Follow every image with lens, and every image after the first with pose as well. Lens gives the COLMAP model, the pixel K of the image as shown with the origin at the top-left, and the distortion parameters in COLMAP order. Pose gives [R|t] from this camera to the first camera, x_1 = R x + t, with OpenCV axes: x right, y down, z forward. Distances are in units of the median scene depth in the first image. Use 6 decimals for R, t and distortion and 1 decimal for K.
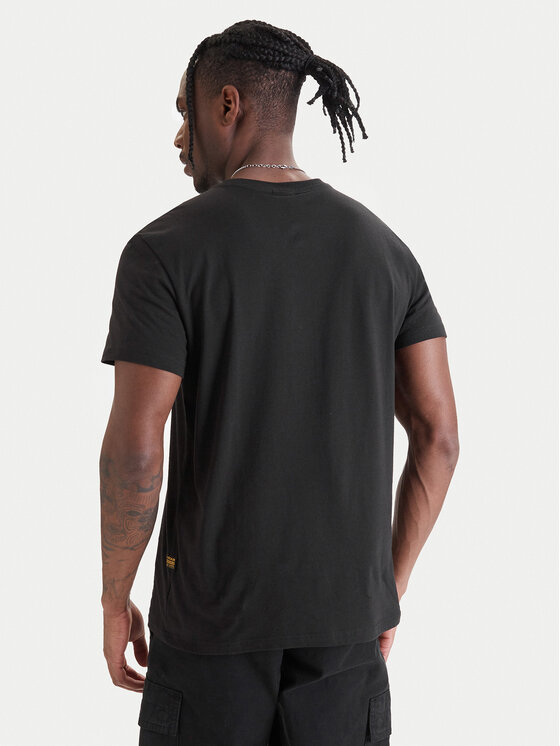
lens RADIAL K [[733.4, 0, 279.3], [0, 733.4, 372.7], [0, 0, 1]] dist [0.085221, 0.000000]
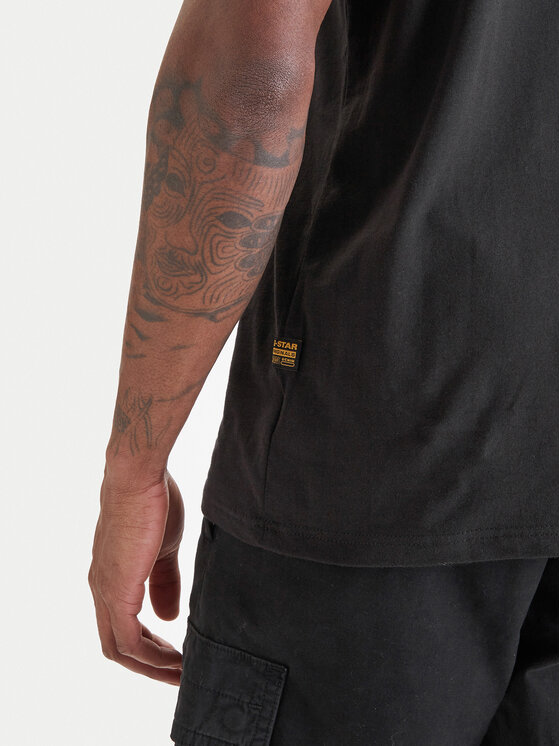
lens RADIAL K [[733.4, 0, 281.1], [0, 733.4, 373.7], [0, 0, 1]] dist [0.085221, 0.000000]
pose [[0.979659, 0.083753, 0.182356, -0.237694], [-0.070648, 0.994508, -0.077224, 0.304800], [-0.187822, 0.062770, 0.980195, 0.584086]]
